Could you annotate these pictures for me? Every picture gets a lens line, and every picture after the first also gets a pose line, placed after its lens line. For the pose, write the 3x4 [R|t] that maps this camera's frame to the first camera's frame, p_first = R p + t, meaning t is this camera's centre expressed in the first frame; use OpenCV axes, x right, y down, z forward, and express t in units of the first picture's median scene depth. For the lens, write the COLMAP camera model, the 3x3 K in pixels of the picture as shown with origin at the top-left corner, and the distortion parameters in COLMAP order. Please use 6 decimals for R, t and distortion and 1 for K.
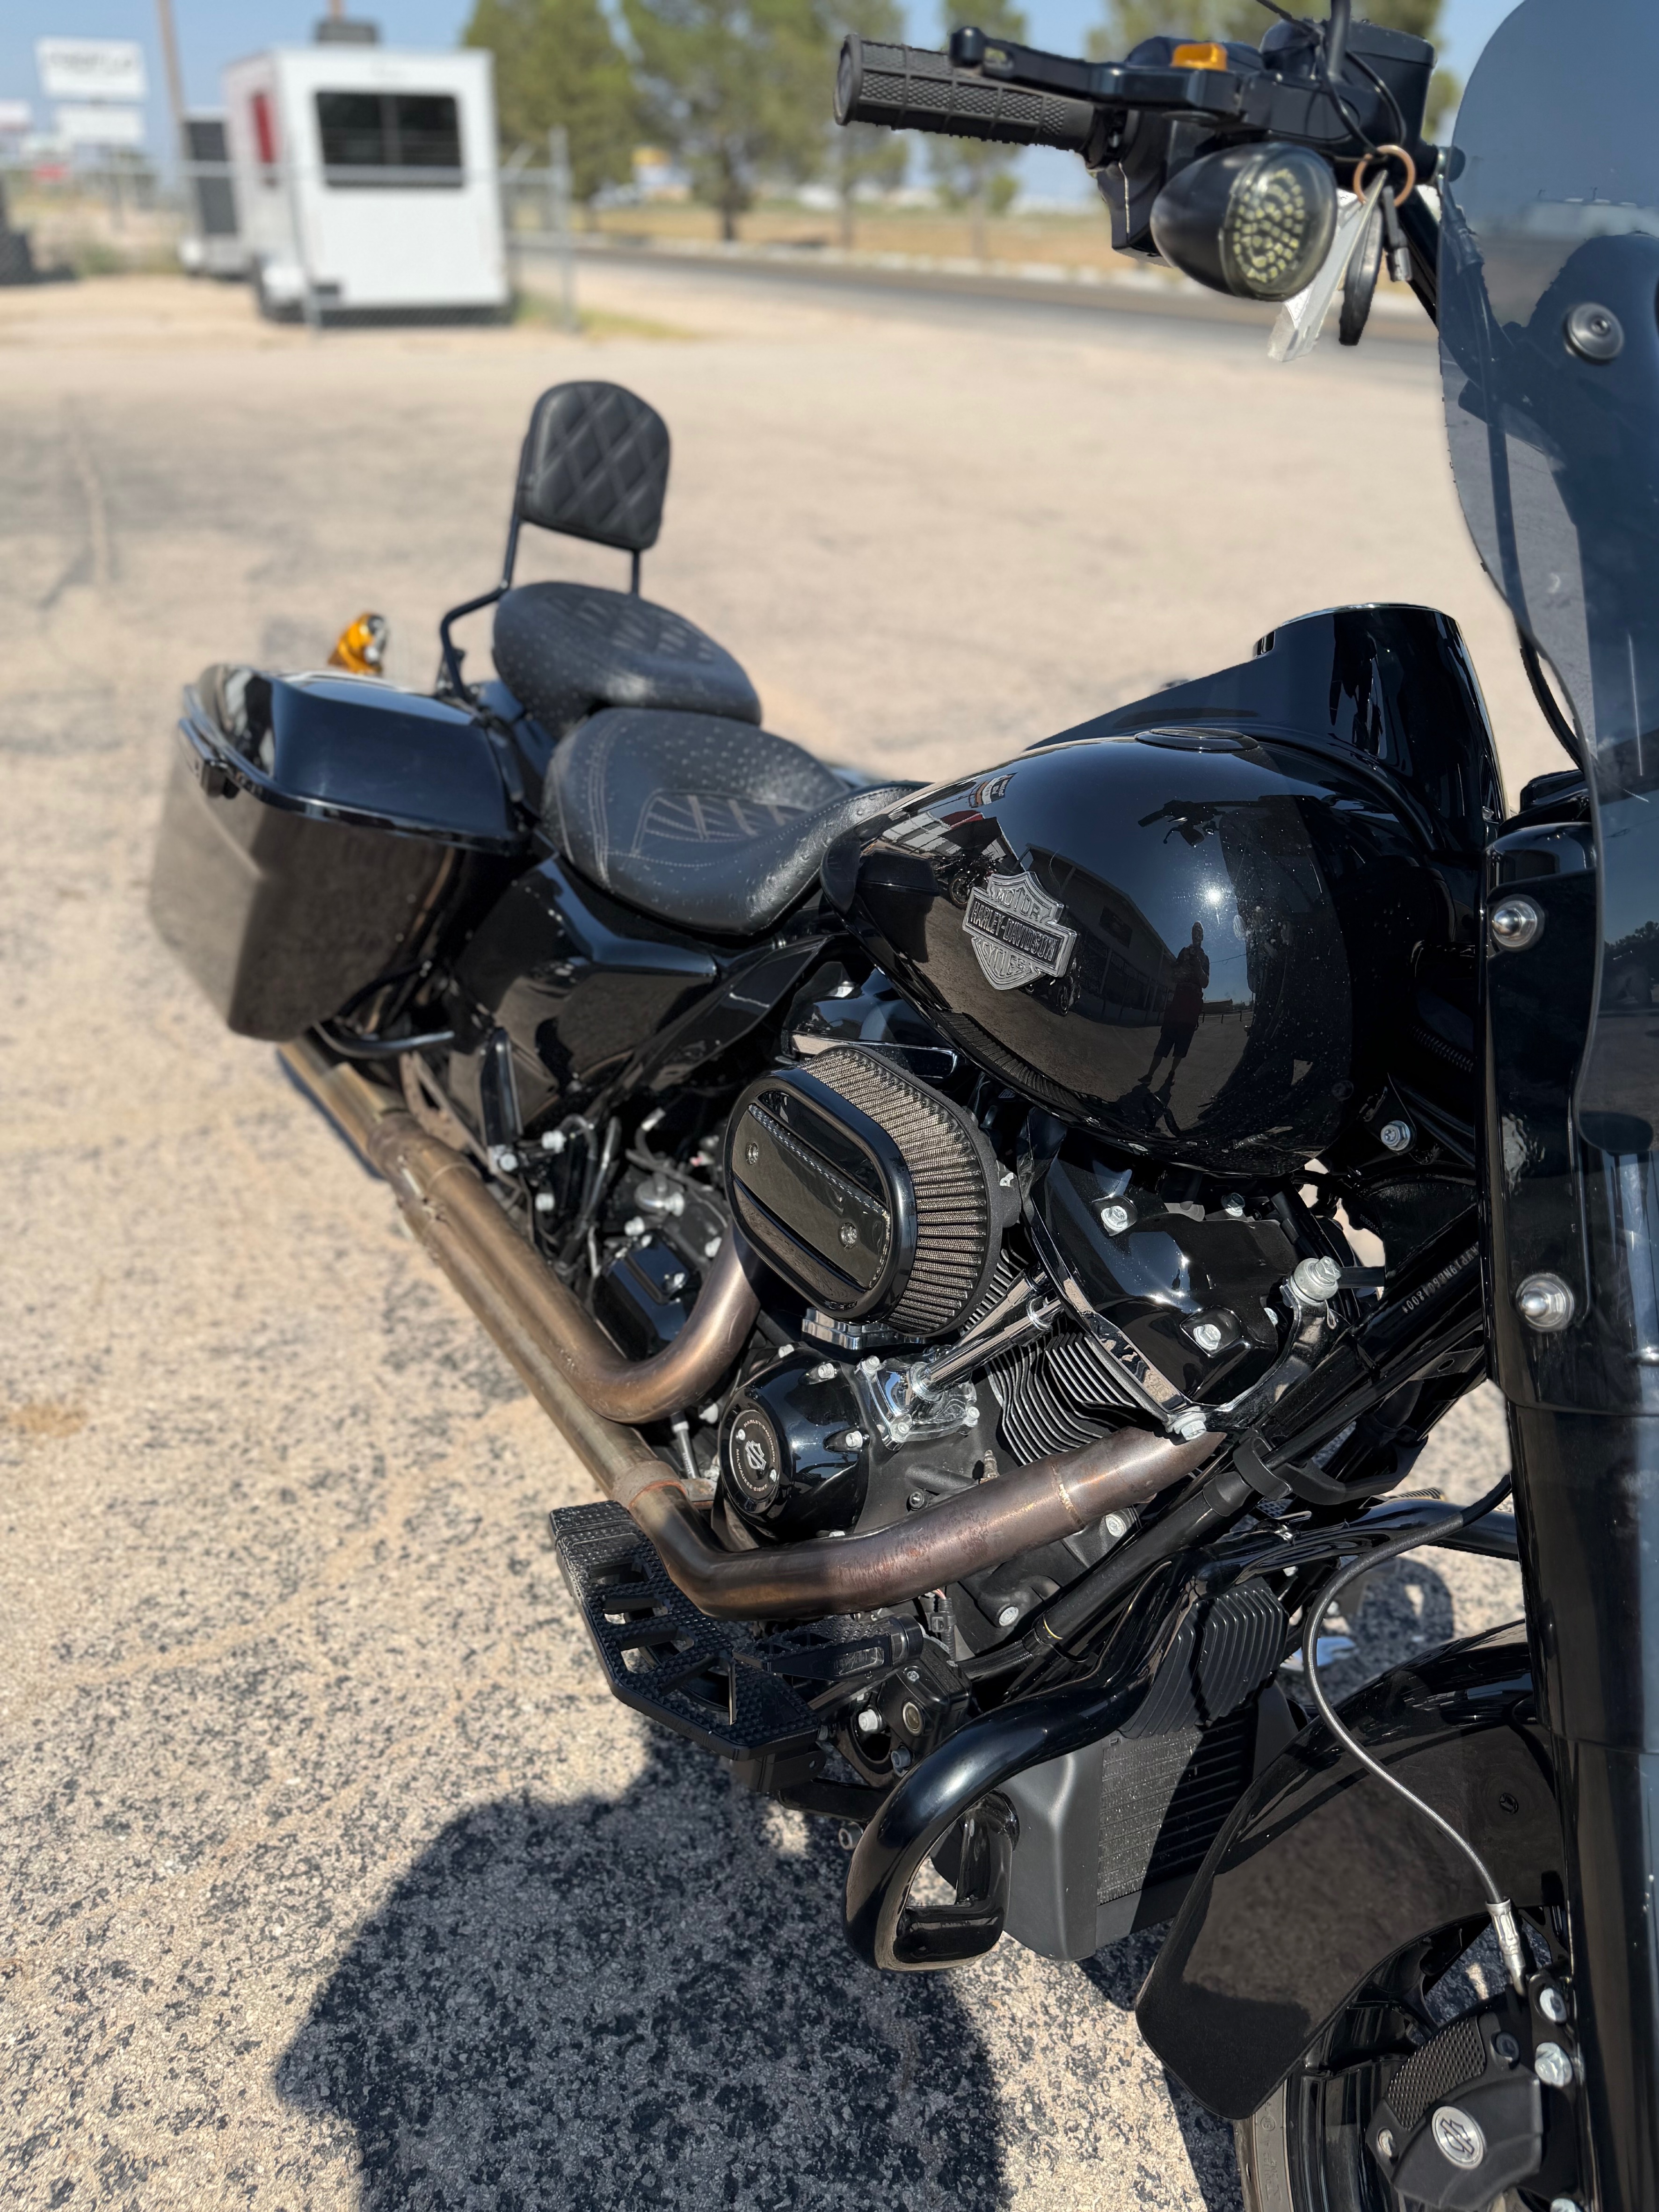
lens RADIAL K [[1618.6, 0, 825.8], [0, 1618.6, 1081.6], [0, 0, 1]] dist [-0.014280, 0.006630]
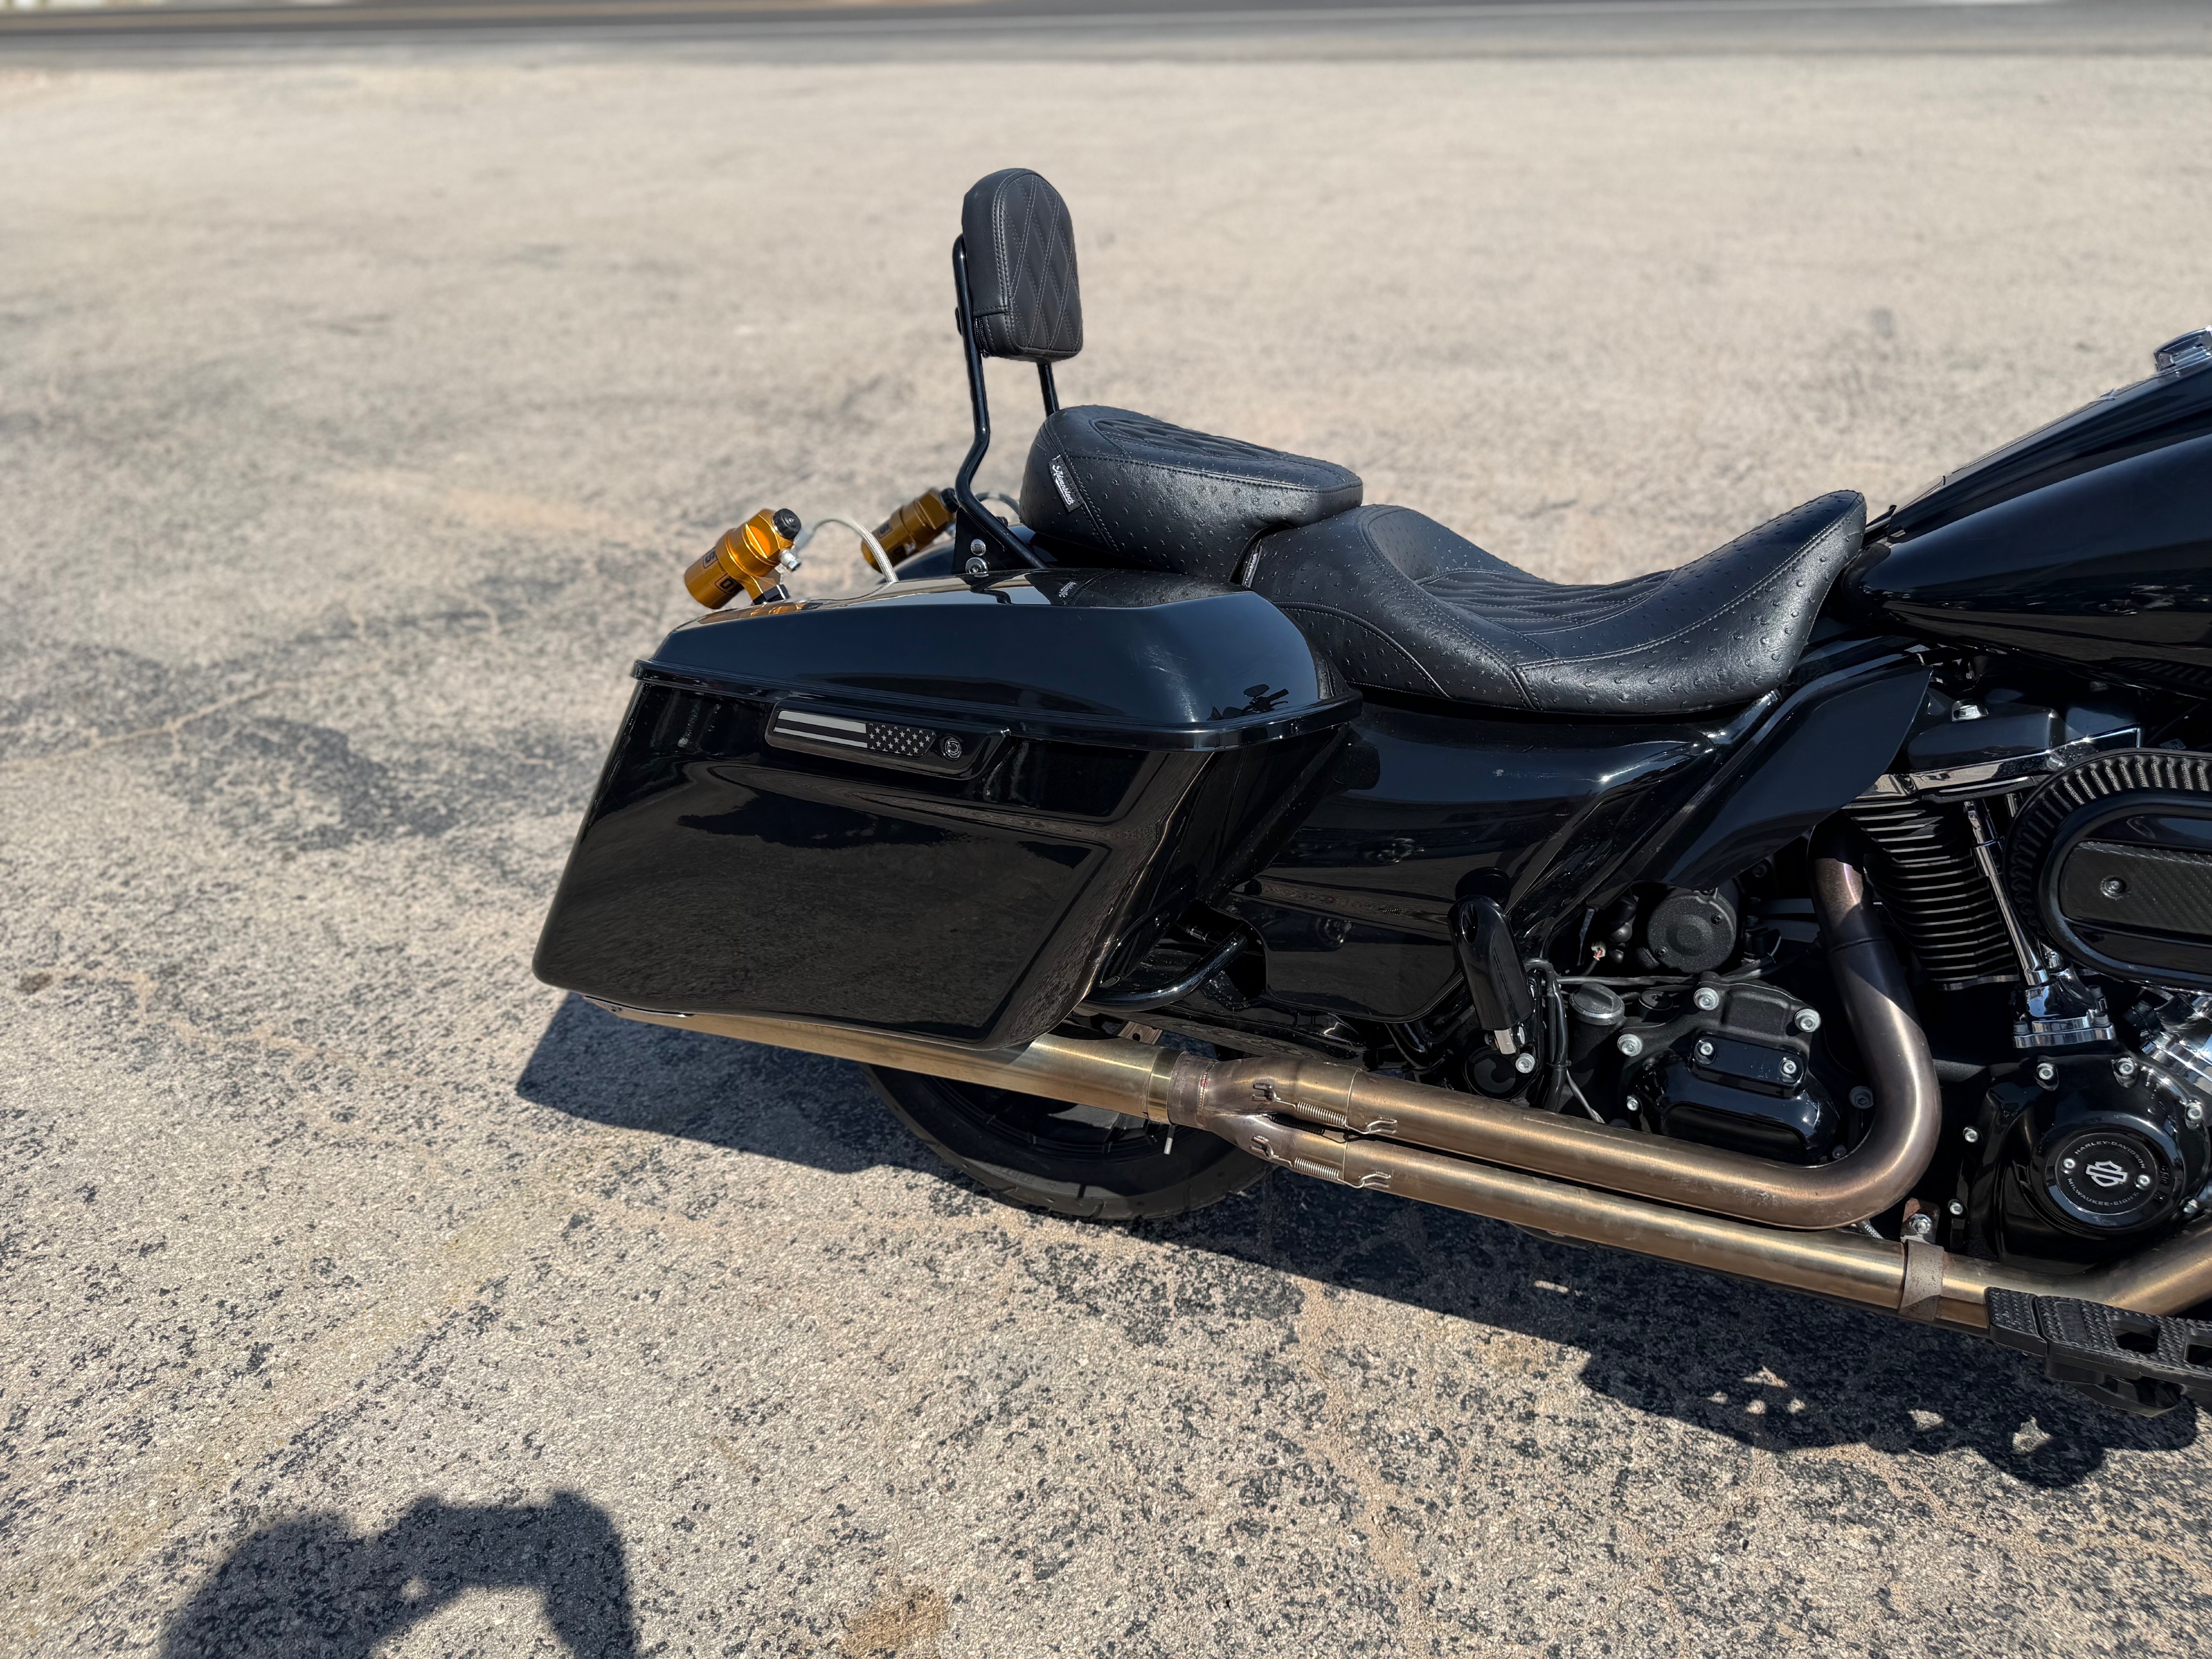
lens RADIAL K [[1608.1, 0, 1106.0], [0, 1608.1, 829.5], [0, 0, 1]] dist [-0.005936, -0.007101]
pose [[0.815067, -0.358000, 0.455523, -0.831638], [0.341145, 0.932048, 0.122095, -0.273060], [-0.468279, 0.055884, 0.881812, 0.351377]]
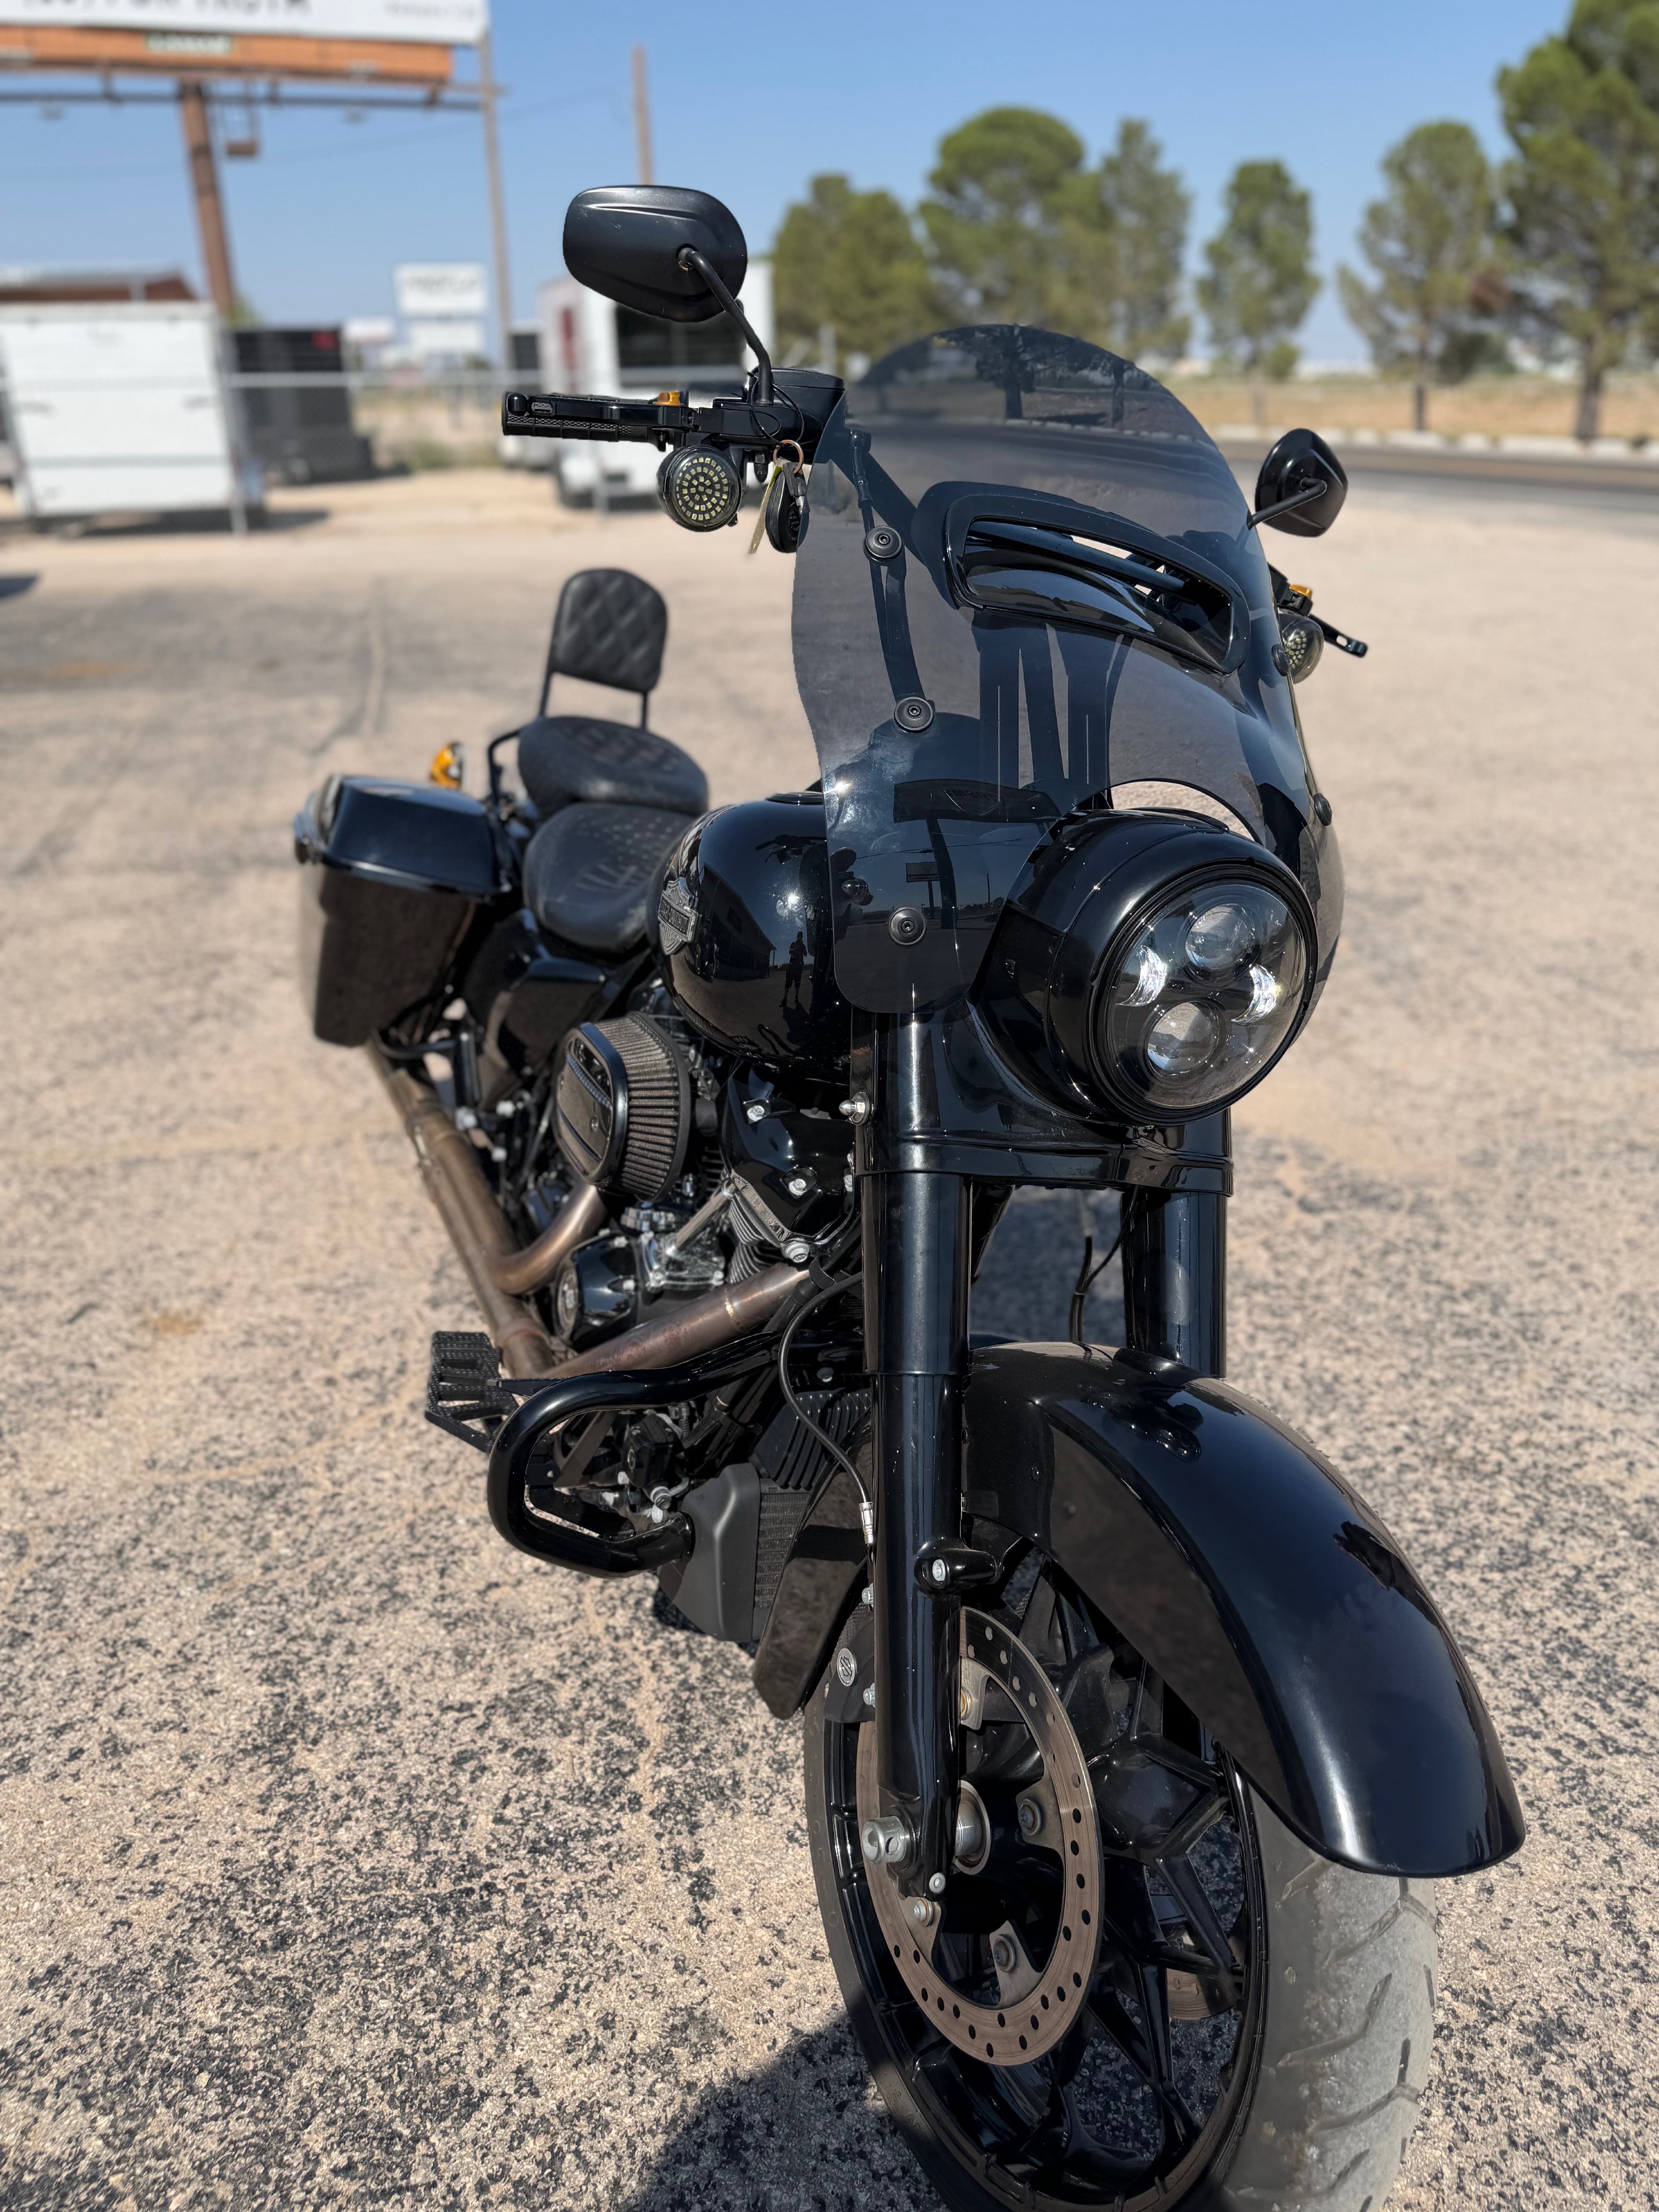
lens RADIAL K [[1588.2, 0, 829.5], [0, 1588.2, 1106.0], [0, 0, 1]] dist [0.063374, -0.124463]
pose [[0.986520, 0.029491, -0.160959, 0.364091], [-0.041400, 0.996606, -0.071147, 0.135292], [0.158315, 0.076852, 0.984393, -0.335103]]
